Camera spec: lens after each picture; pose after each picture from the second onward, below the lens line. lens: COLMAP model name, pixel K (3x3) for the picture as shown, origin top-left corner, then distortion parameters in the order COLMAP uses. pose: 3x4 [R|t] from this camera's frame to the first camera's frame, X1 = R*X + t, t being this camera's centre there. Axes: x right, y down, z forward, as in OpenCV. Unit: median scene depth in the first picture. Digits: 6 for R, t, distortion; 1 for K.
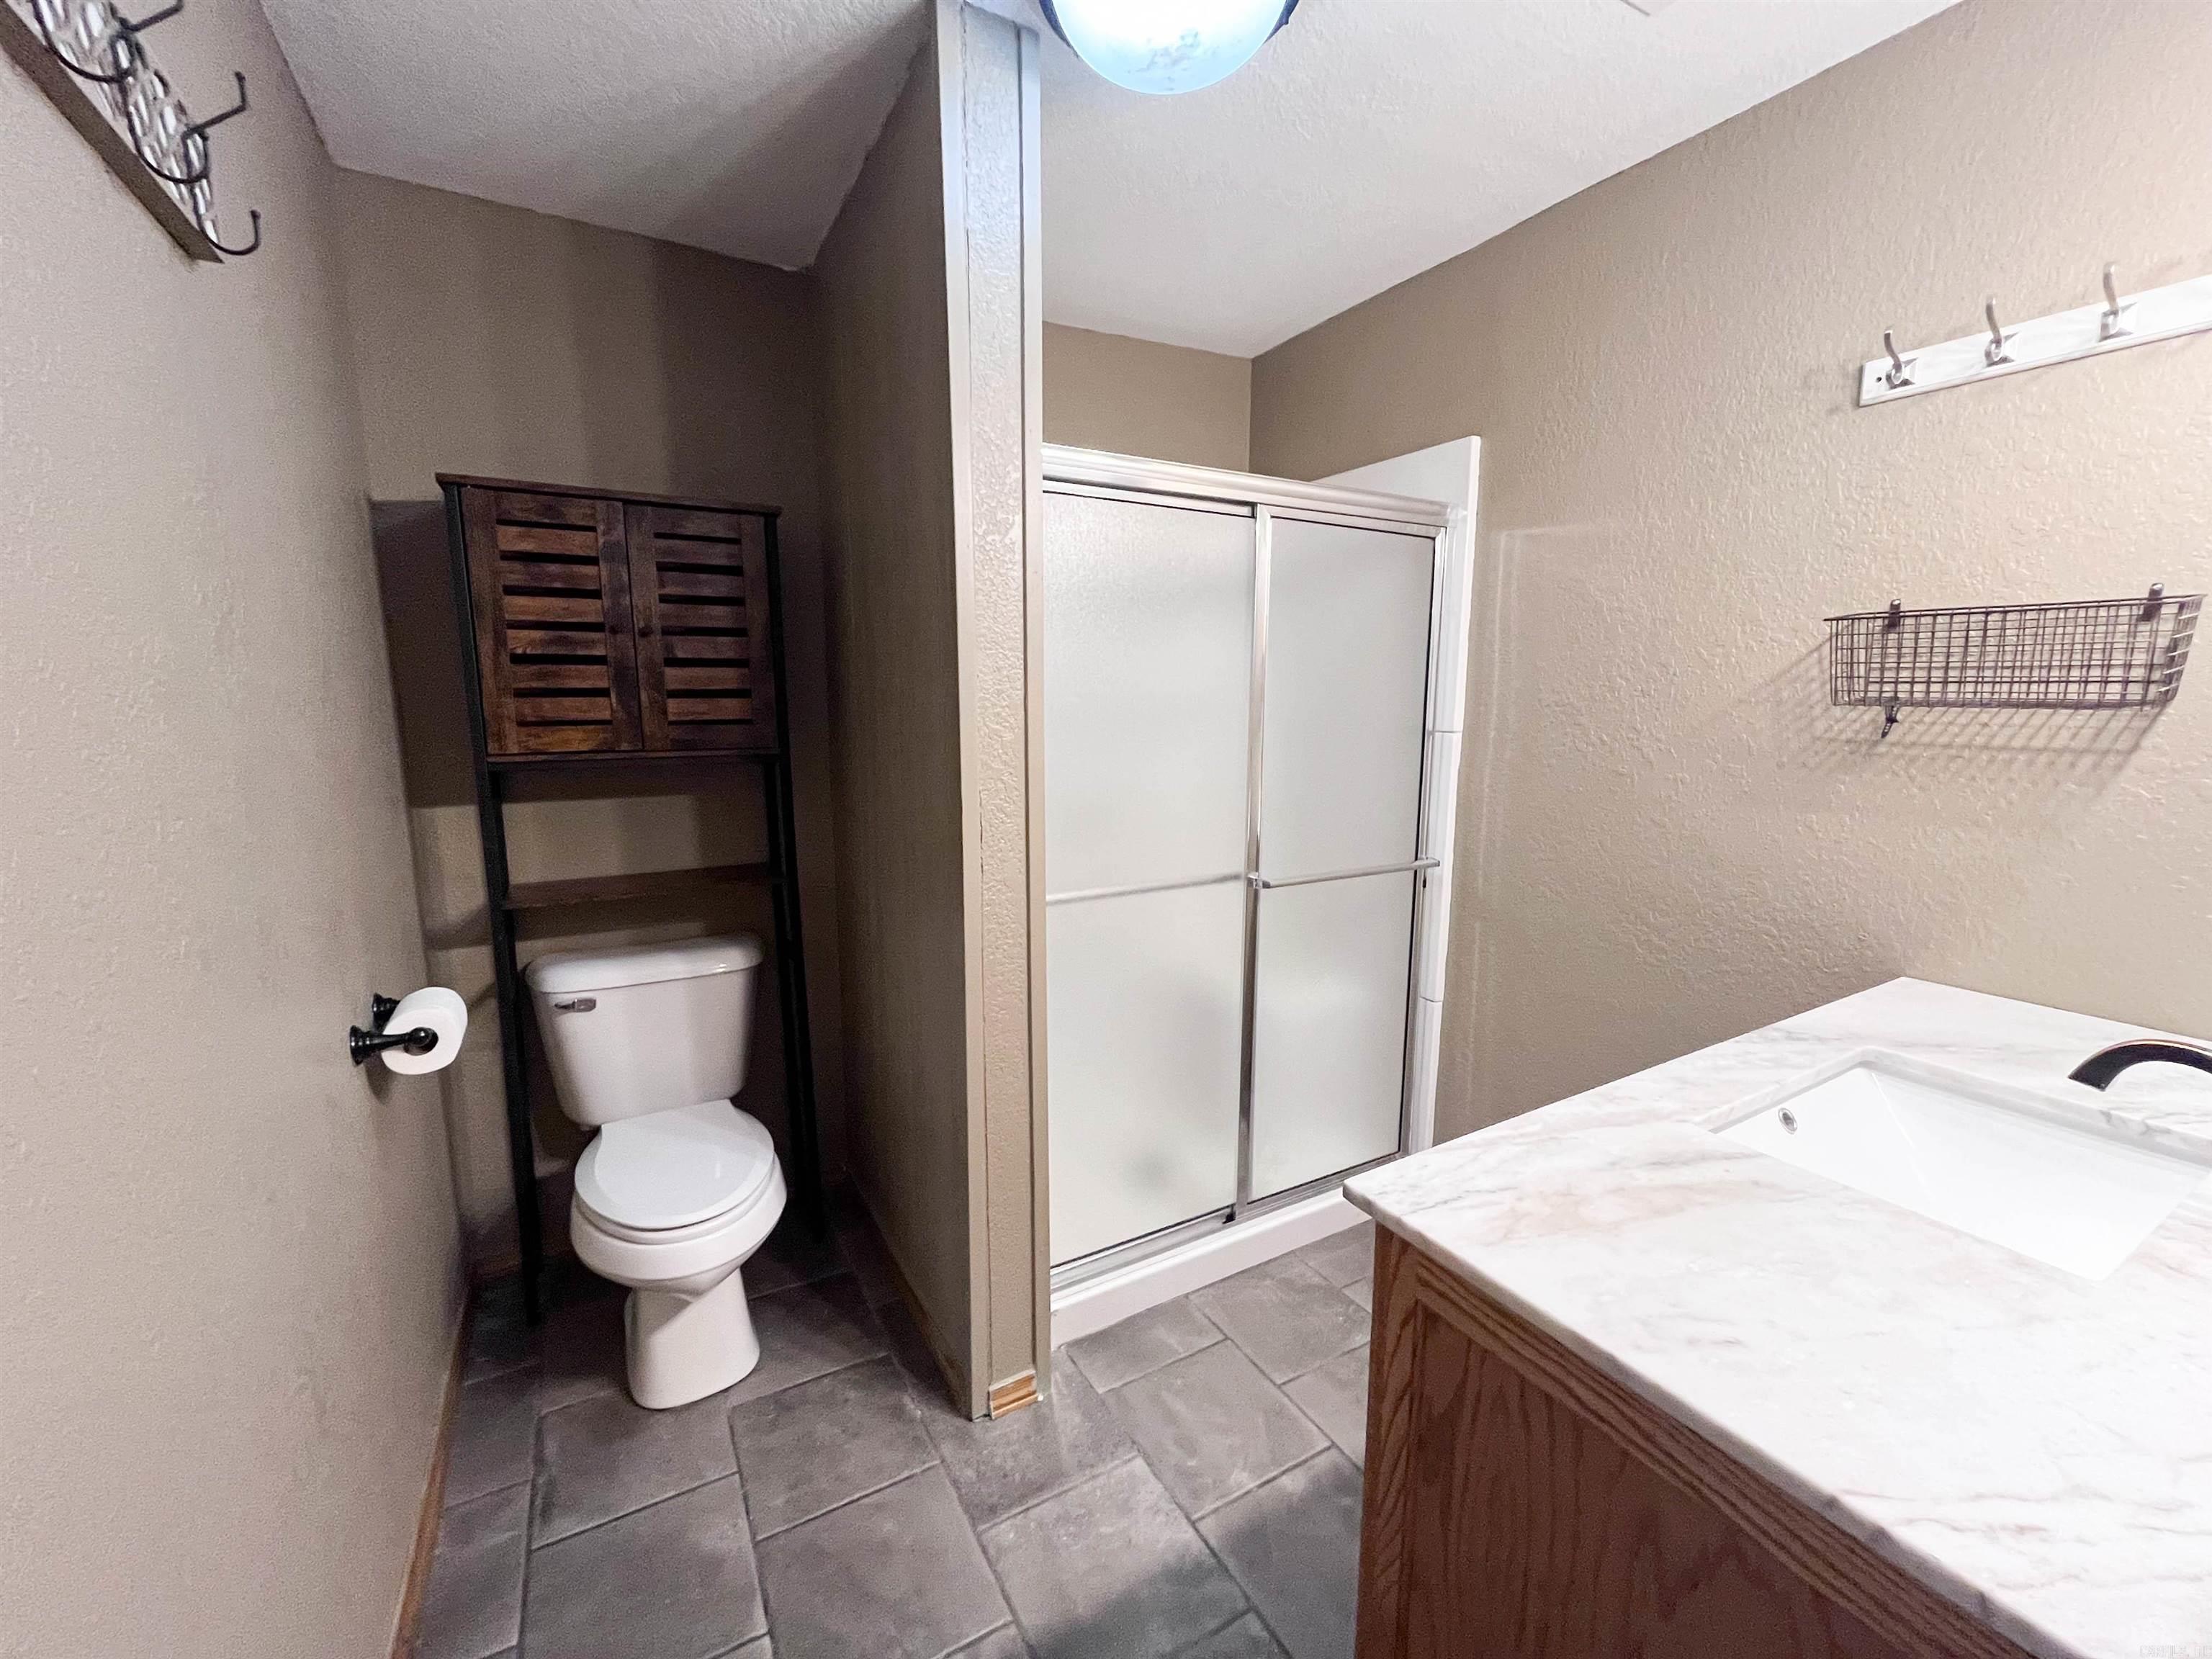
lens RADIAL K [[895.7, 0, 1109.6], [0, 895.7, 829.4], [0, 0, 1]] dist [0.001120, 0.000389]
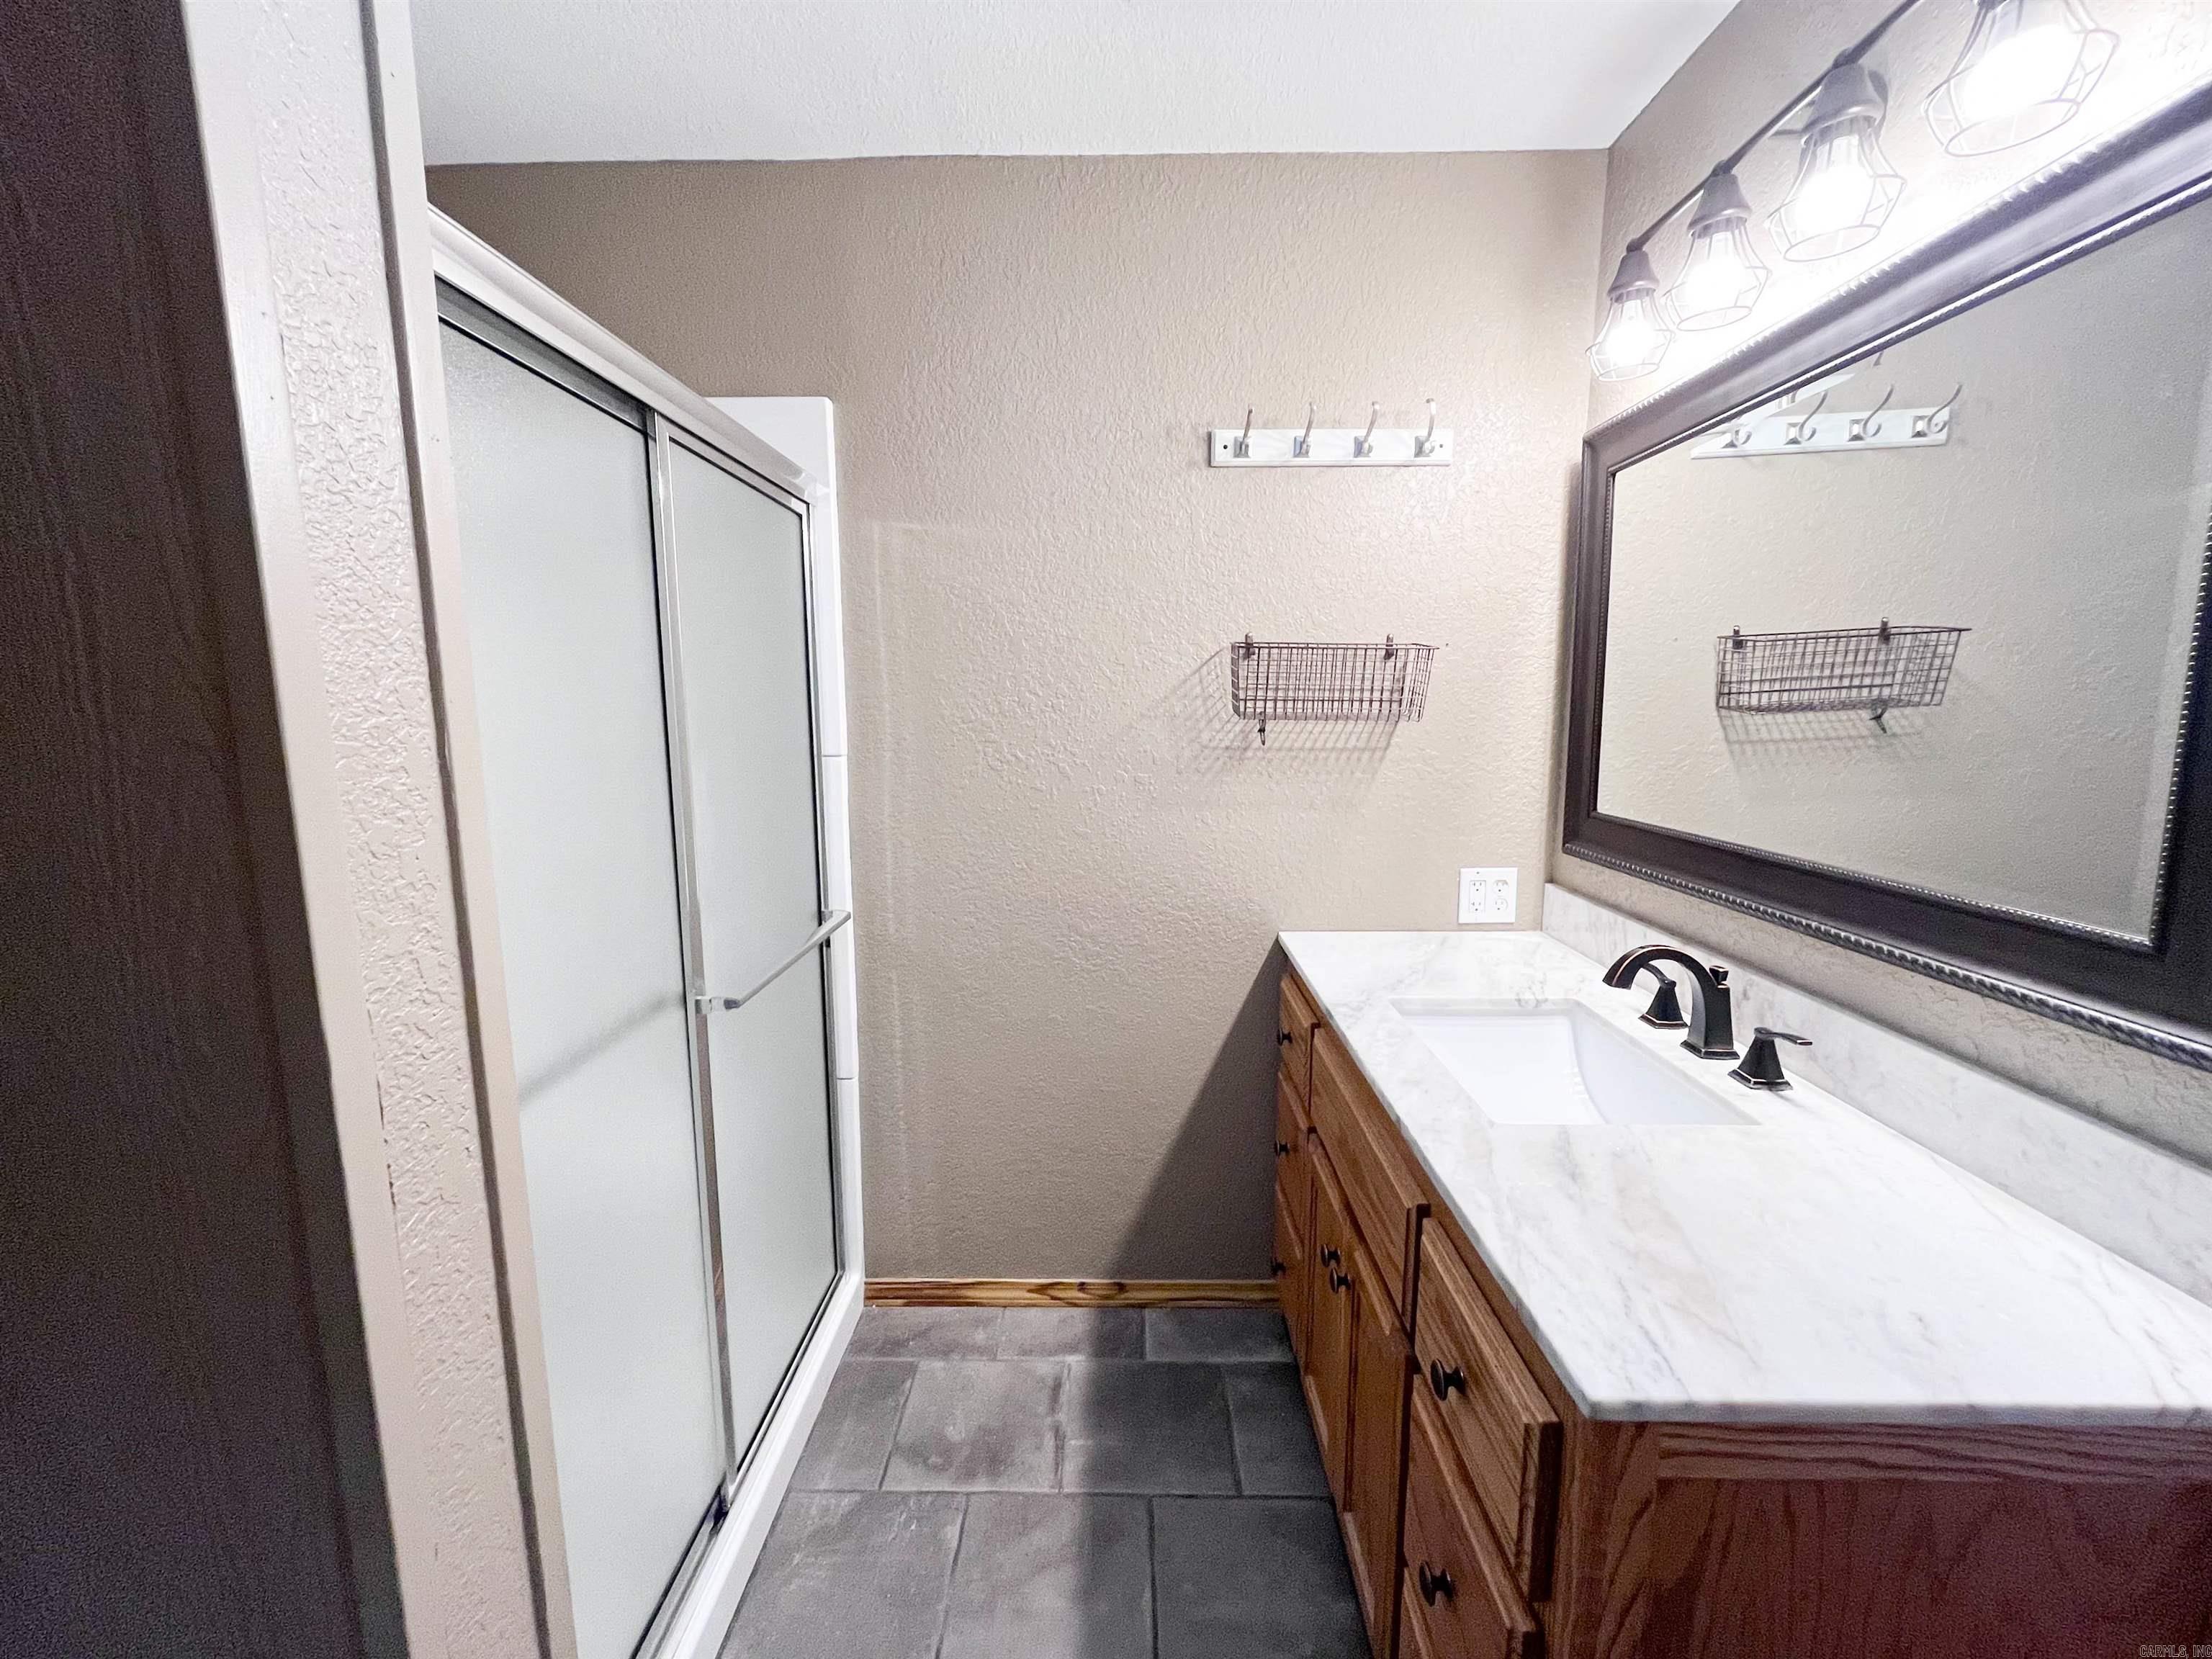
lens RADIAL K [[895.7, 0, 1104.6], [0, 895.7, 829.3], [0, 0, 1]] dist [0.001120, 0.000389]
pose [[0.517160, -0.129252, 0.846073, -0.312796], [0.130109, 0.988915, 0.071544, -0.107430], [-0.845942, 0.073082, 0.528244, 0.561069]]
